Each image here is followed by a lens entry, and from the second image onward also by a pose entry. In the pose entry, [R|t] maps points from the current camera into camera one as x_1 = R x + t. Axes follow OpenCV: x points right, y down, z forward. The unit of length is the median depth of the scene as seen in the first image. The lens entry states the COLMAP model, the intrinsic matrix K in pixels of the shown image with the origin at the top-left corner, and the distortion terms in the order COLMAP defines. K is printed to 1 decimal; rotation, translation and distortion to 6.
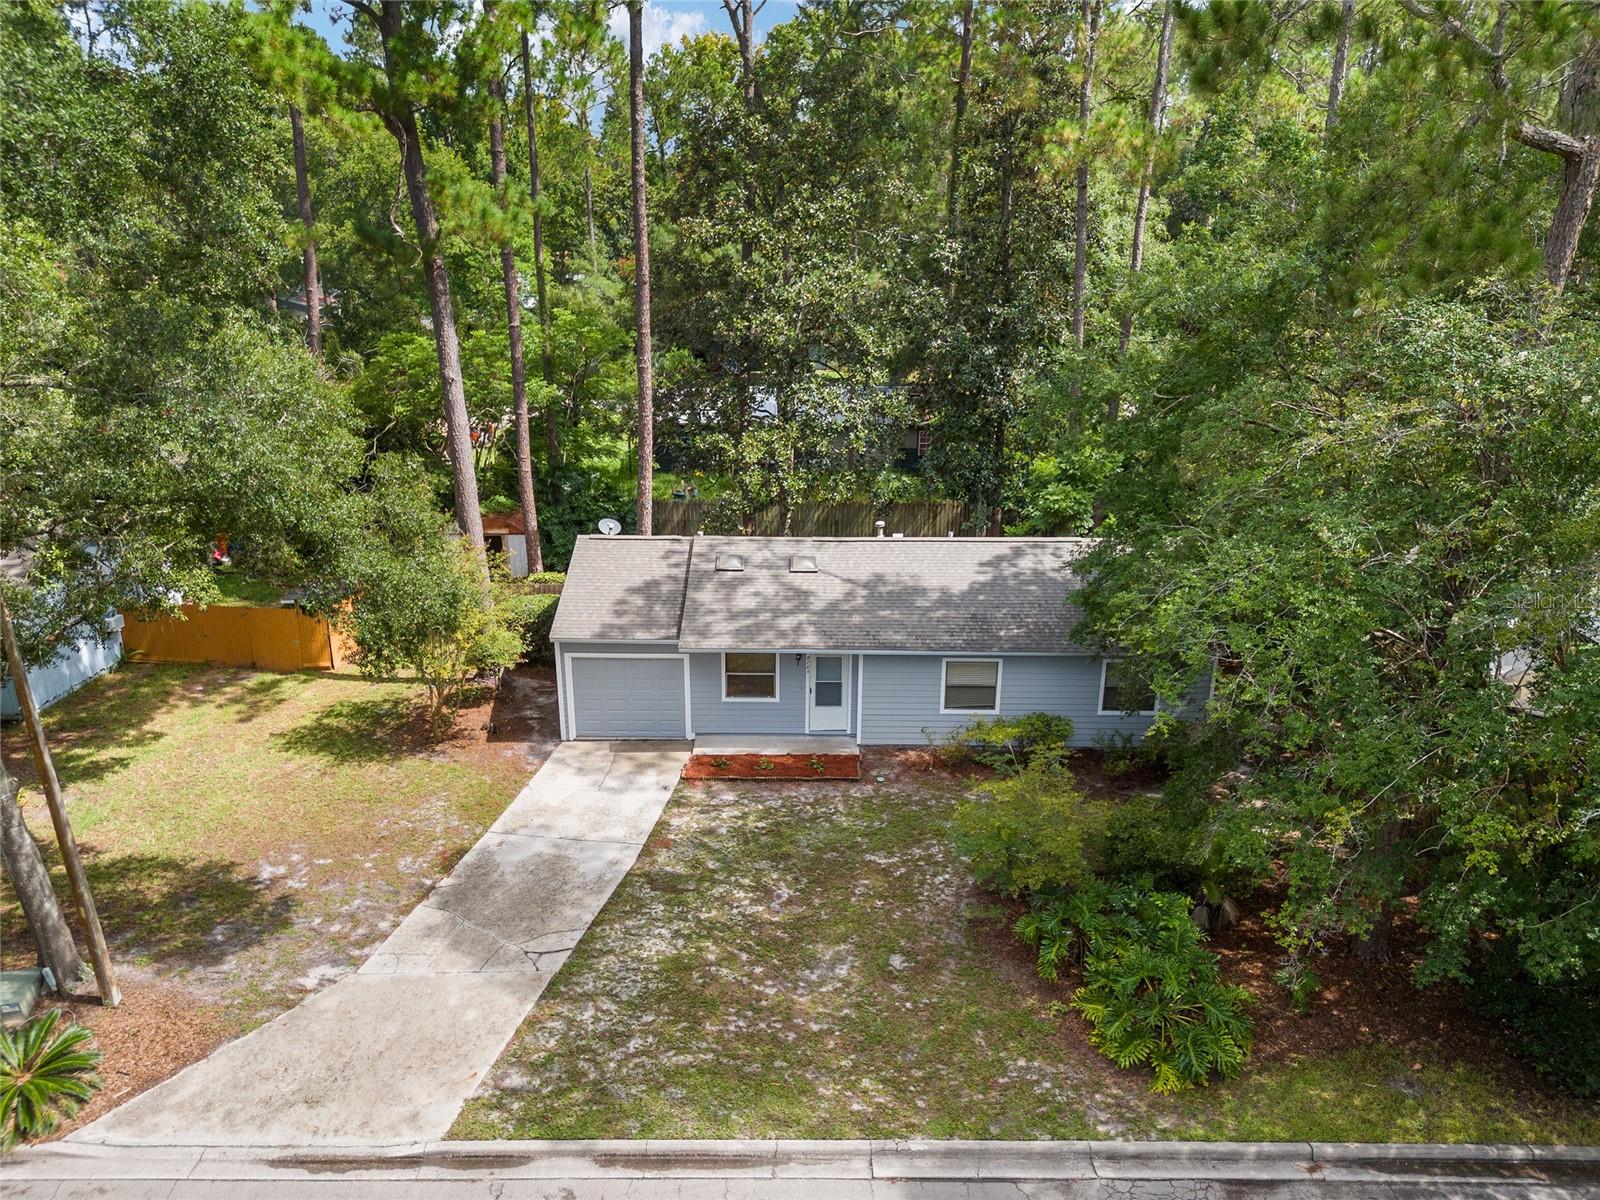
lens RADIAL K [[1182.9, 0, 810.1], [0, 1182.9, 677.5], [0, 0, 1]] dist [0.059630, -0.002186]
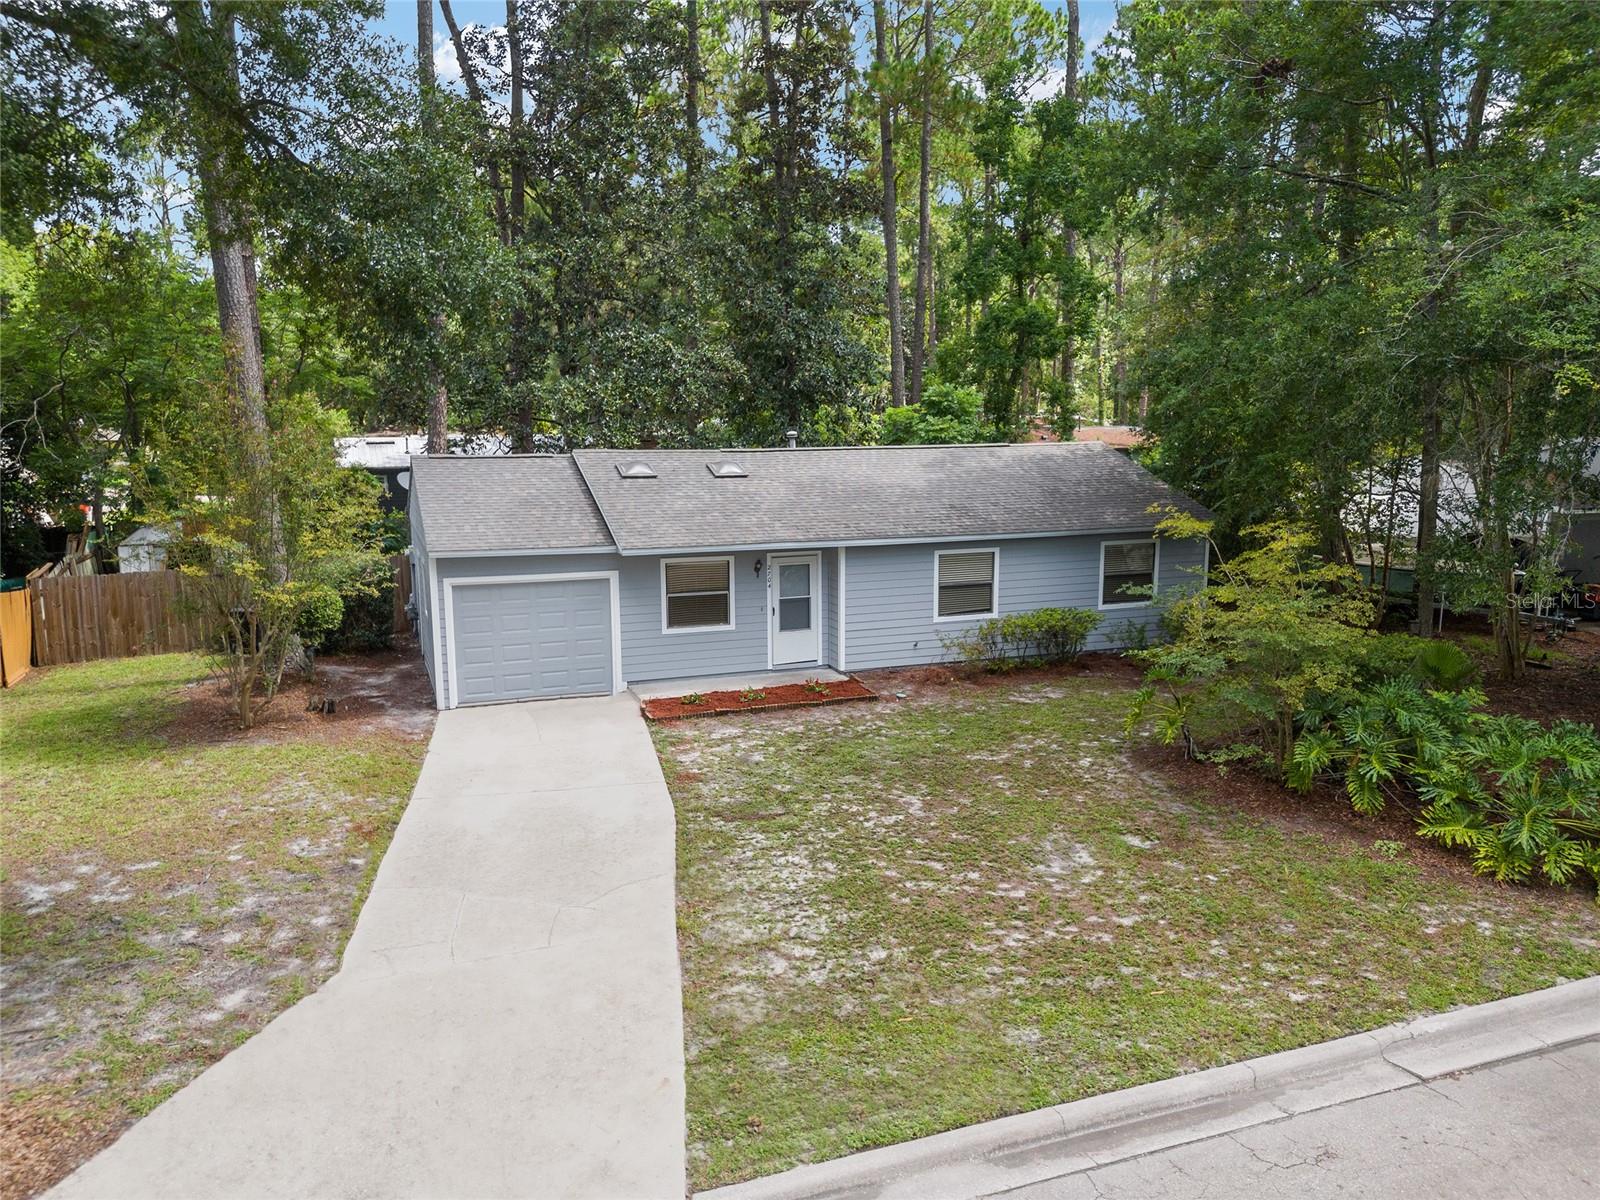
lens RADIAL K [[1157.3, 0, 800.0], [0, 1157.3, 600.0], [0, 0, 1]] dist [0.093939, -0.093449]
pose [[0.936211, -0.067406, 0.344913, -0.308934], [0.135156, 0.975011, -0.176315, 0.177370], [-0.324409, 0.211686, 0.921926, 0.361589]]
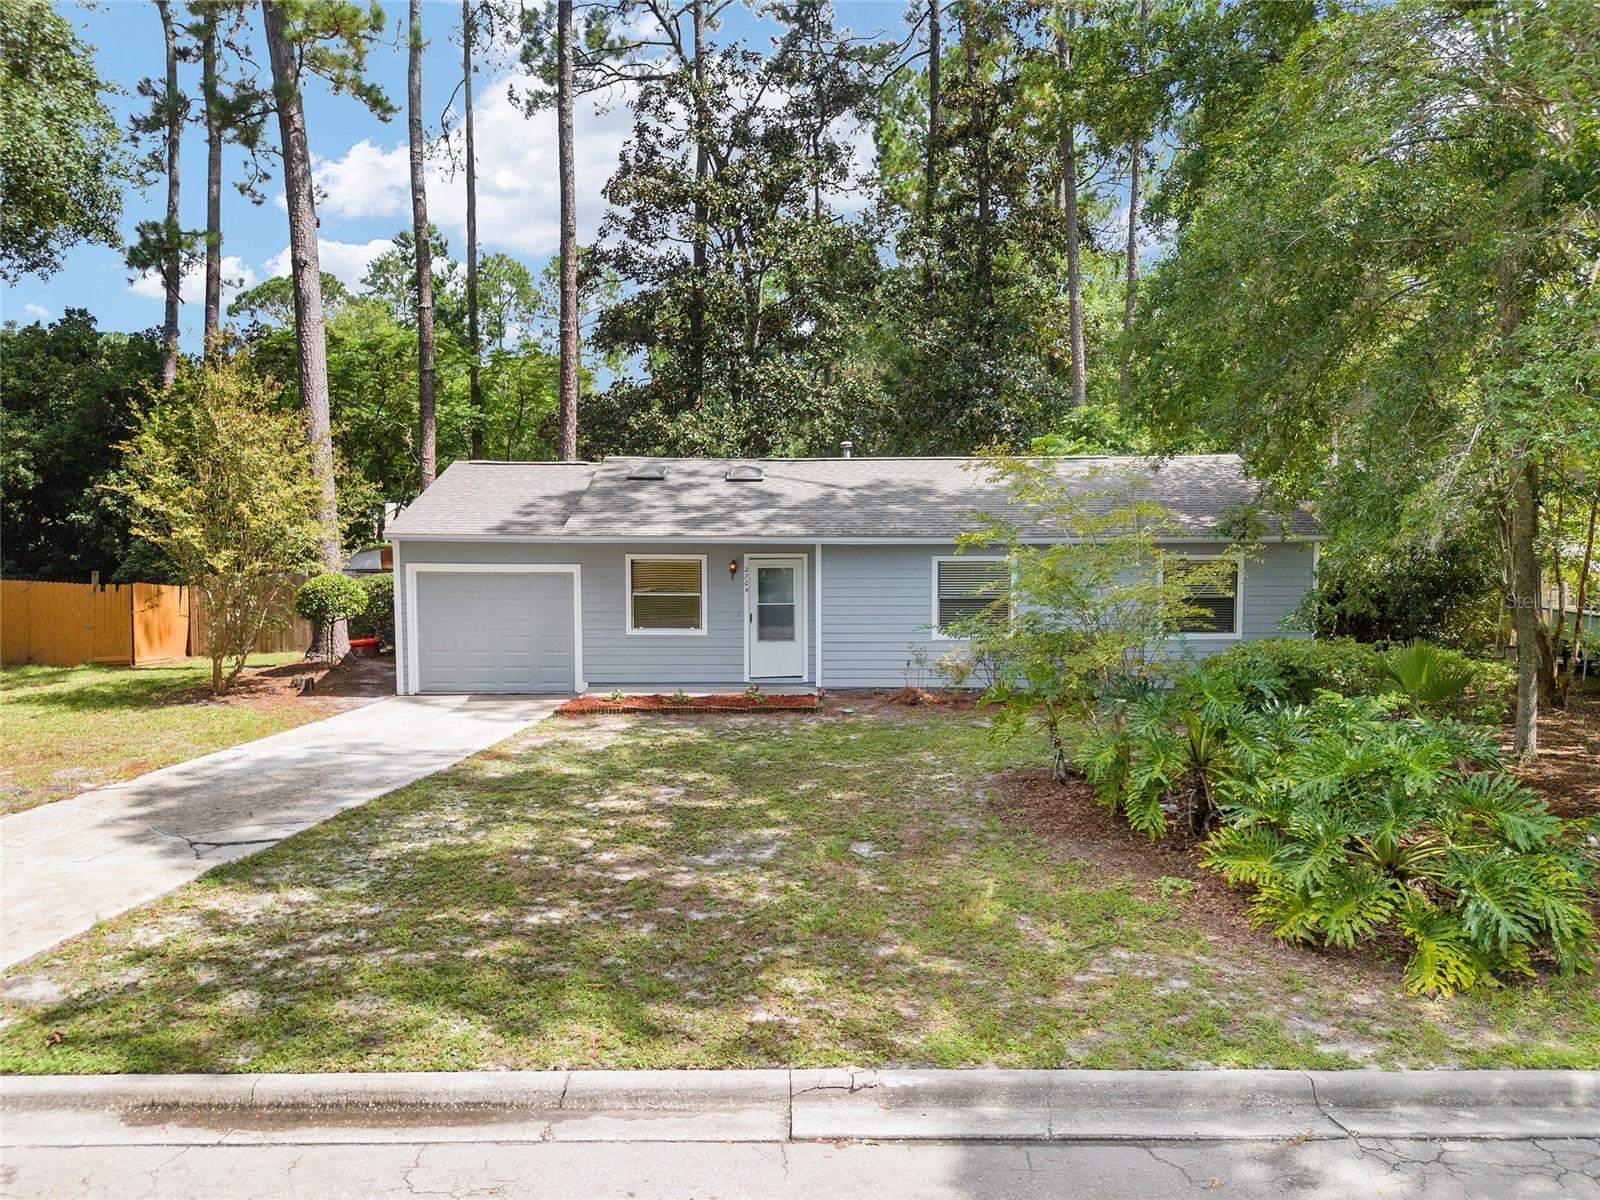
lens RADIAL K [[1157.3, 0, 800.0], [0, 1157.3, 600.0], [0, 0, 1]] dist [0.093939, -0.093449]
pose [[0.999939, -0.009846, -0.004946, 0.042920], [0.007961, 0.955954, -0.293409, 0.260440], [0.007617, 0.293352, 0.955974, 0.408301]]
